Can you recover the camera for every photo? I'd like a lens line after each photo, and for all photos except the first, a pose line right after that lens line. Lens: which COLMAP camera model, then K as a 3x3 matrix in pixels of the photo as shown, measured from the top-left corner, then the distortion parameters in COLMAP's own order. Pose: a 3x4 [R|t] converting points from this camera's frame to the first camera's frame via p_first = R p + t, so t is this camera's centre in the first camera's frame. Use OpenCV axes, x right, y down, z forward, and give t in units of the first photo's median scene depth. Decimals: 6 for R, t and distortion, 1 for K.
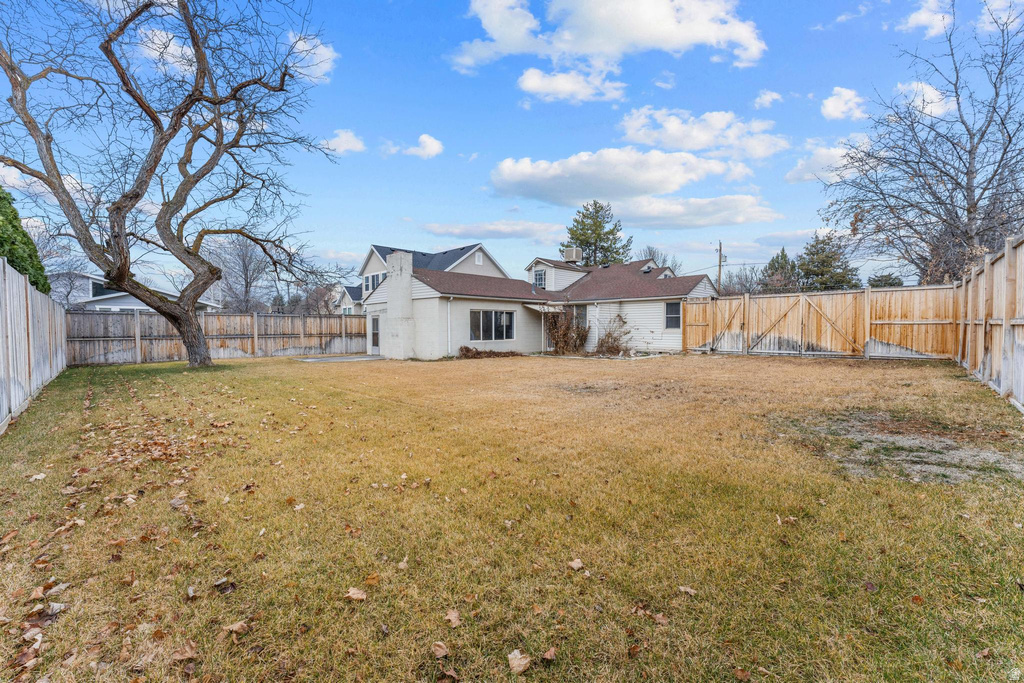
lens RADIAL K [[406.9, 0, 512.1], [0, 406.9, 338.9], [0, 0, 1]] dist [0.000020, -0.000177]
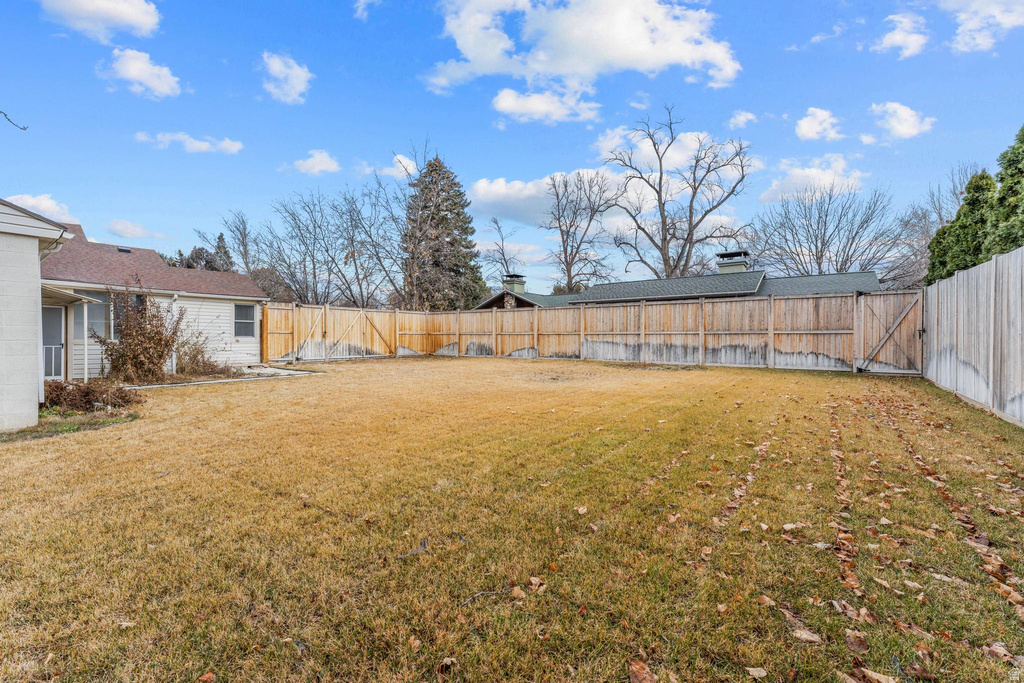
lens RADIAL K [[428.5, 0, 511.4], [0, 428.5, 342.0], [0, 0, 1]] dist [0.002270, 0.000034]
pose [[-0.147154, -0.004709, 0.989102, -0.607786], [0.030792, 0.999482, 0.009340, -0.007566], [-0.988634, 0.031831, -0.146933, 0.691067]]
